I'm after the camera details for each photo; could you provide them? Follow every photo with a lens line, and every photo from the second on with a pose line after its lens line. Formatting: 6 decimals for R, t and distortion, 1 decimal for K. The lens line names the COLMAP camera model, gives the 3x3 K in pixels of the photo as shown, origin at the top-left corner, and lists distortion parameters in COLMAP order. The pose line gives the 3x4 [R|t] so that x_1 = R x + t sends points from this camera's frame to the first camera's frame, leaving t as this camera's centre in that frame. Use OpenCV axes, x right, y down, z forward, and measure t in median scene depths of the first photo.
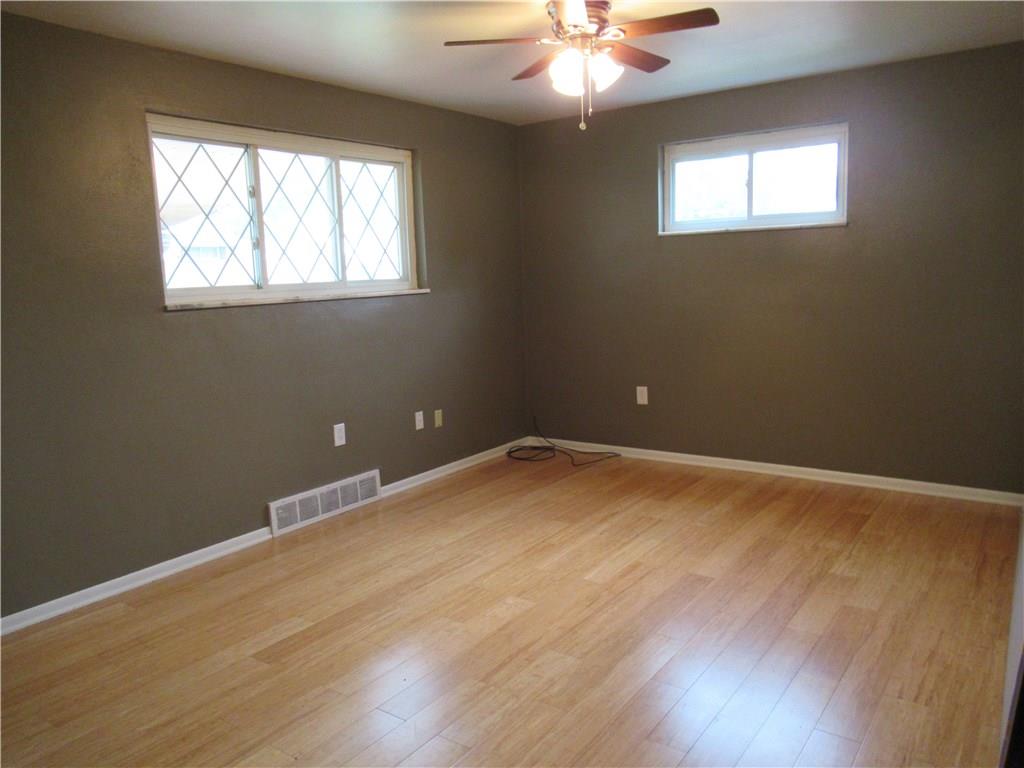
lens RADIAL K [[764.8, 0, 512.0], [0, 764.8, 384.0], [0, 0, 1]] dist [-0.001130, -0.008221]
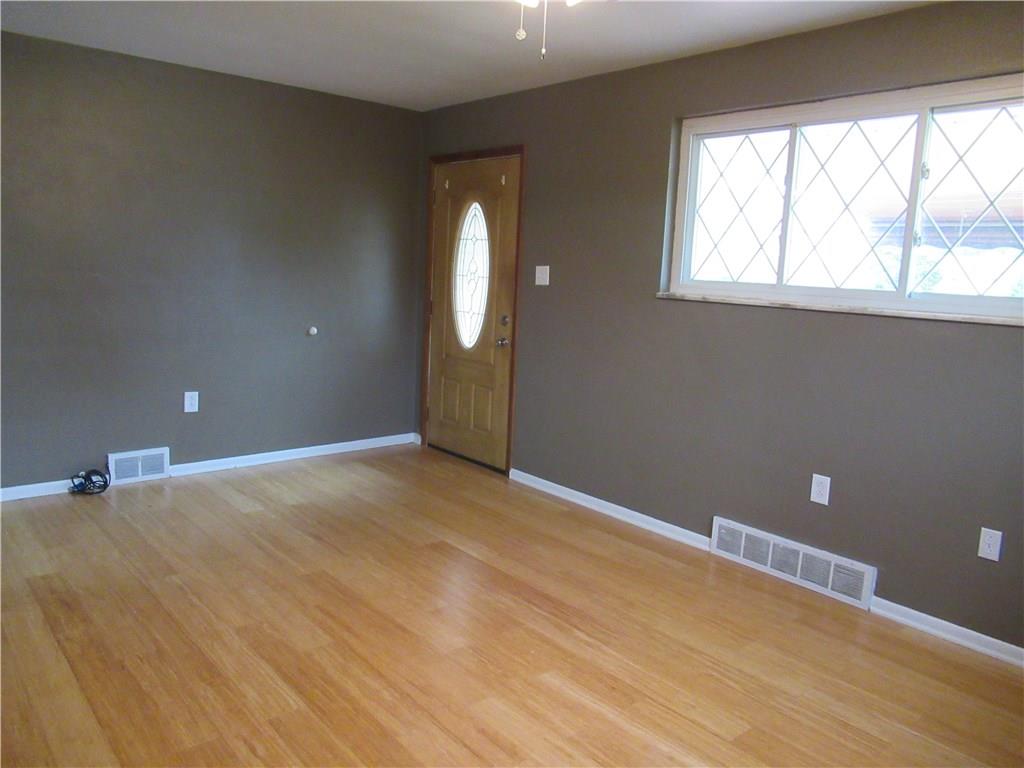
lens RADIAL K [[764.8, 0, 512.0], [0, 764.8, 384.0], [0, 0, 1]] dist [-0.001130, -0.008221]
pose [[-0.233719, 0.177114, -0.956037, 0.603635], [-0.179561, 0.958494, 0.221466, -0.160377], [0.955580, 0.223428, -0.192215, 0.905828]]
